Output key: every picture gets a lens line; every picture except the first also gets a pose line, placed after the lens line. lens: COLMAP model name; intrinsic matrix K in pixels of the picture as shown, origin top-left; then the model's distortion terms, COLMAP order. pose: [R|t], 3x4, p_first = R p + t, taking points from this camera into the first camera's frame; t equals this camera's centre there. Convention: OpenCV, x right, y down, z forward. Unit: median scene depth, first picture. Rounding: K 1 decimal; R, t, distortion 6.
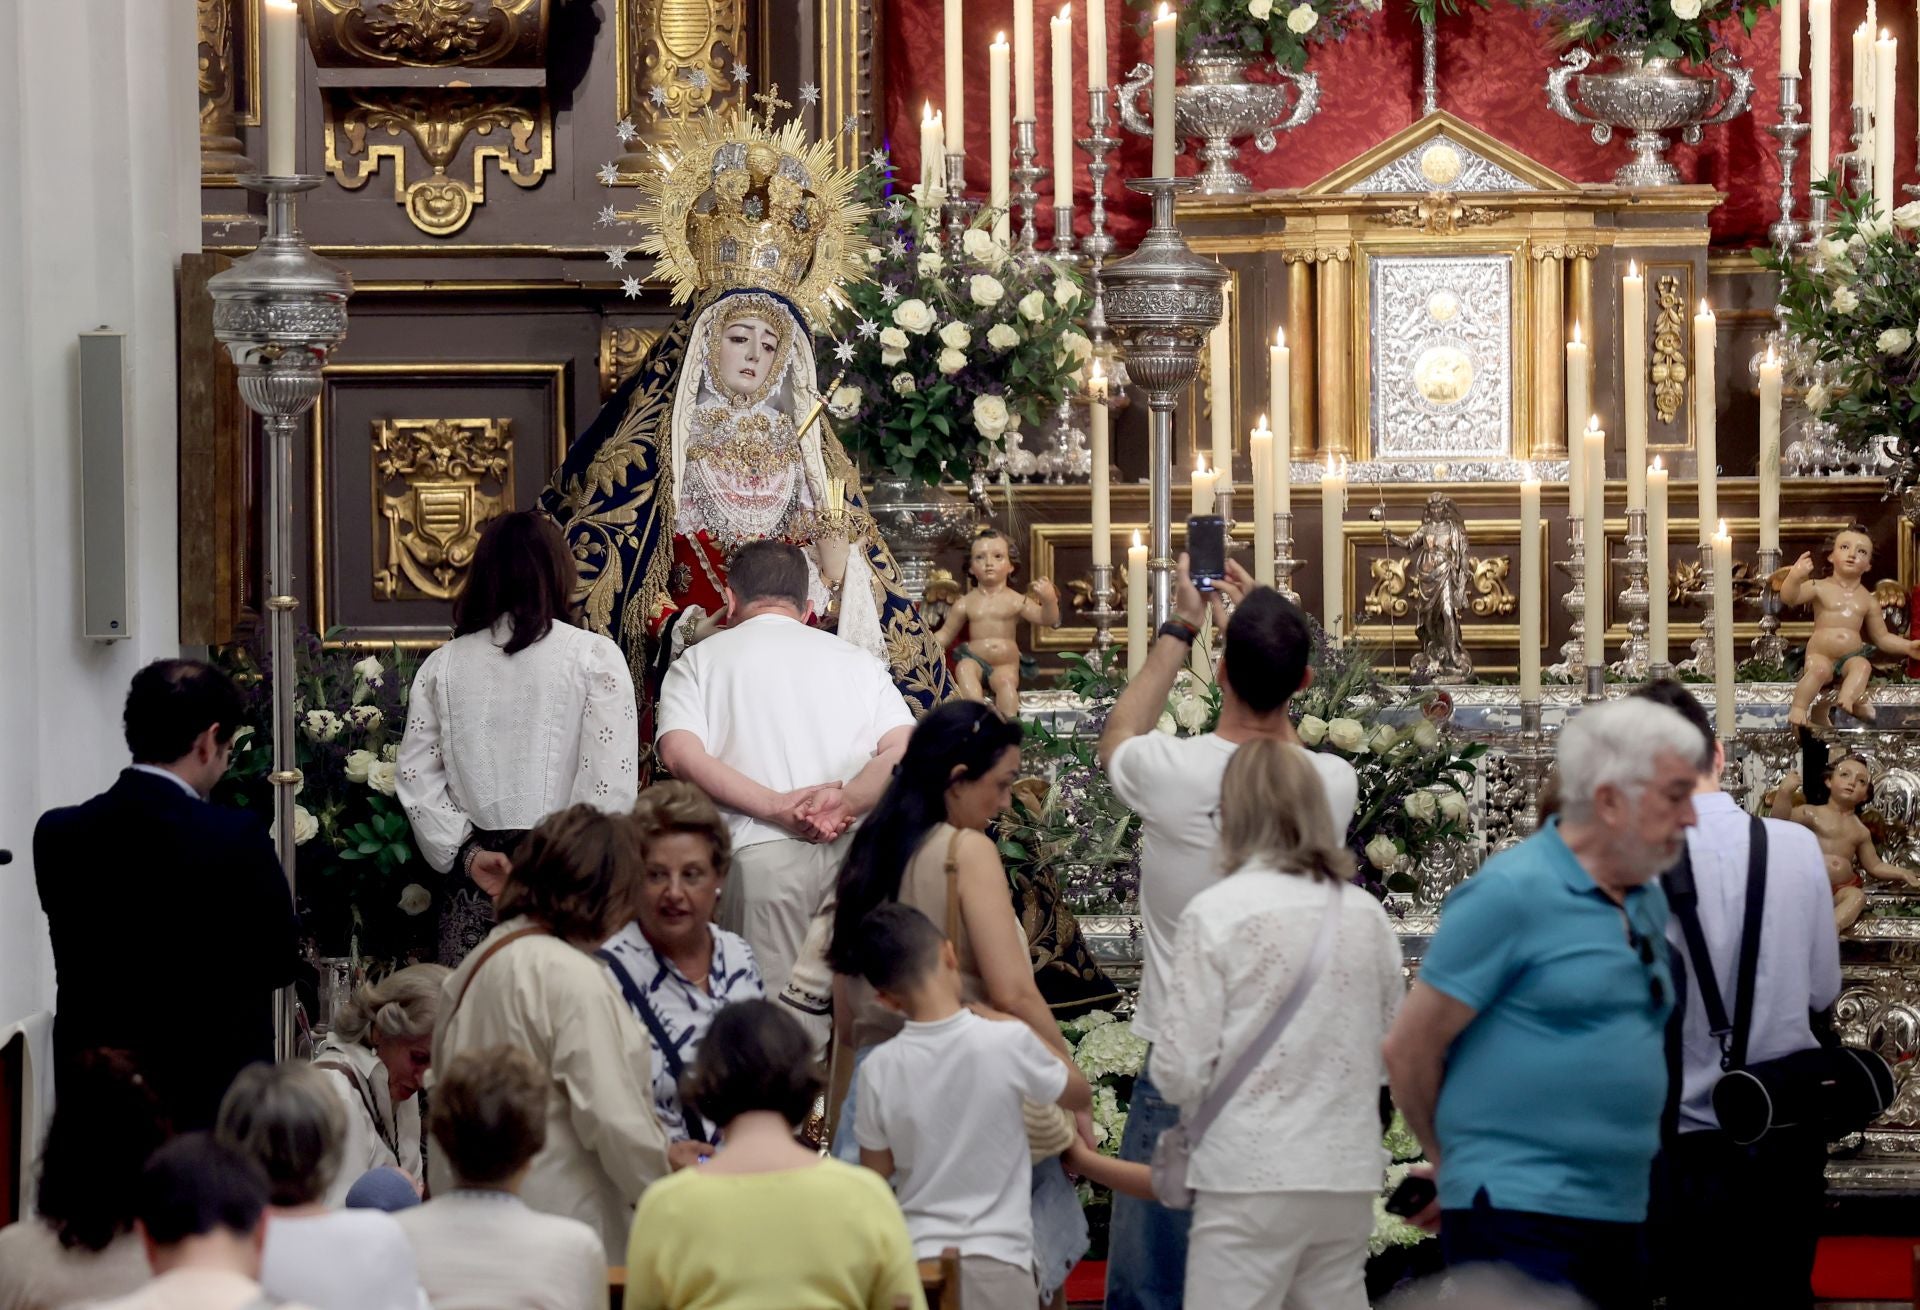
lens RADIAL K [[12232.6, 0, 954.2], [0, 12232.6, 716.4], [0, 0, 1]] dist [1.653724, -4.110739]
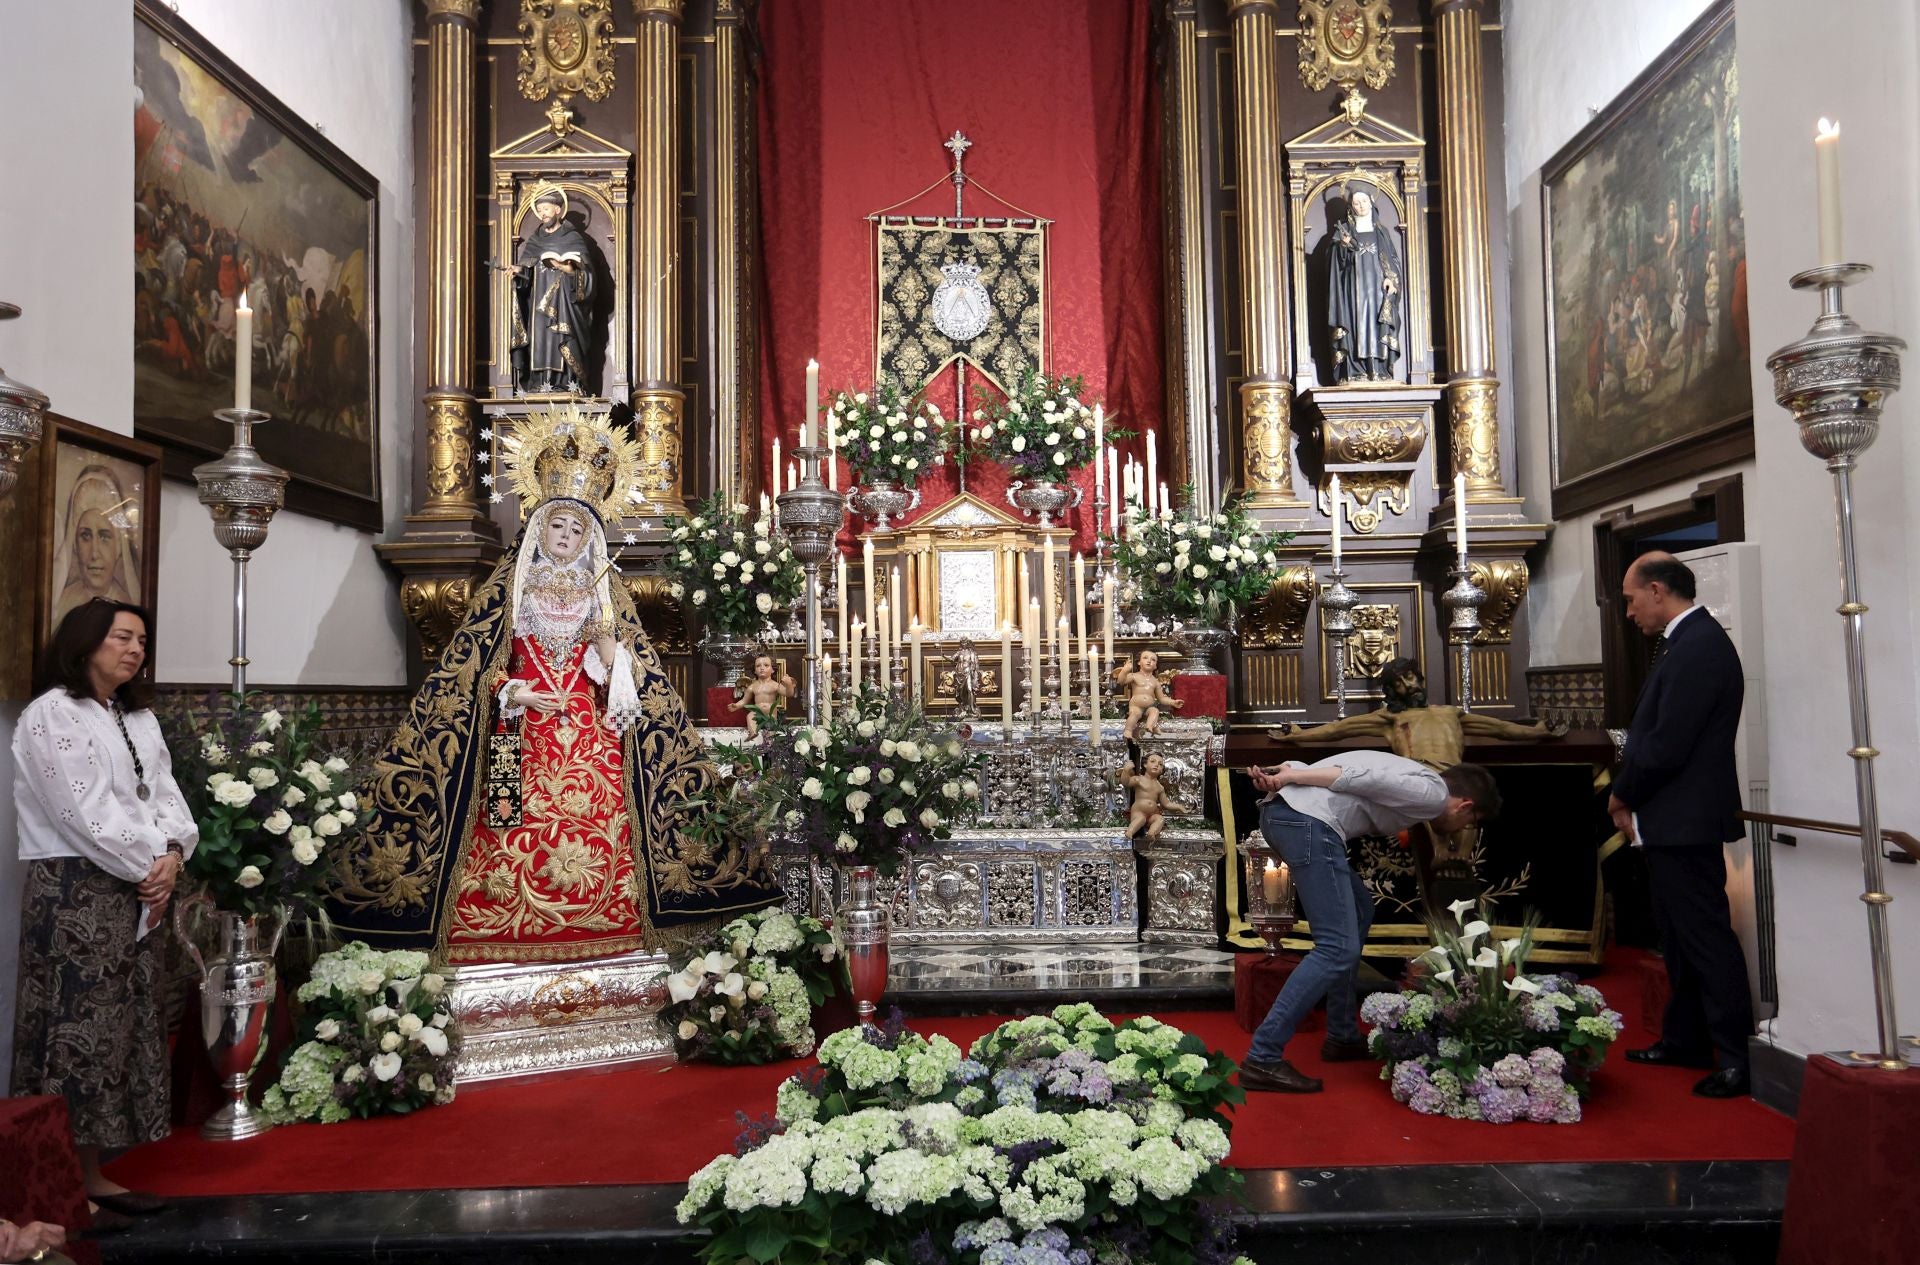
lens RADIAL K [[1447.5, 0, 974.1], [0, 1447.5, 620.9], [0, 0, 1]] dist [-0.034146, 0.073790]
pose [[0.999306, -0.007756, 0.036419, 0.031544], [0.010403, 0.997273, -0.073068, -0.001611], [-0.035753, 0.073396, 0.996662, 0.736960]]
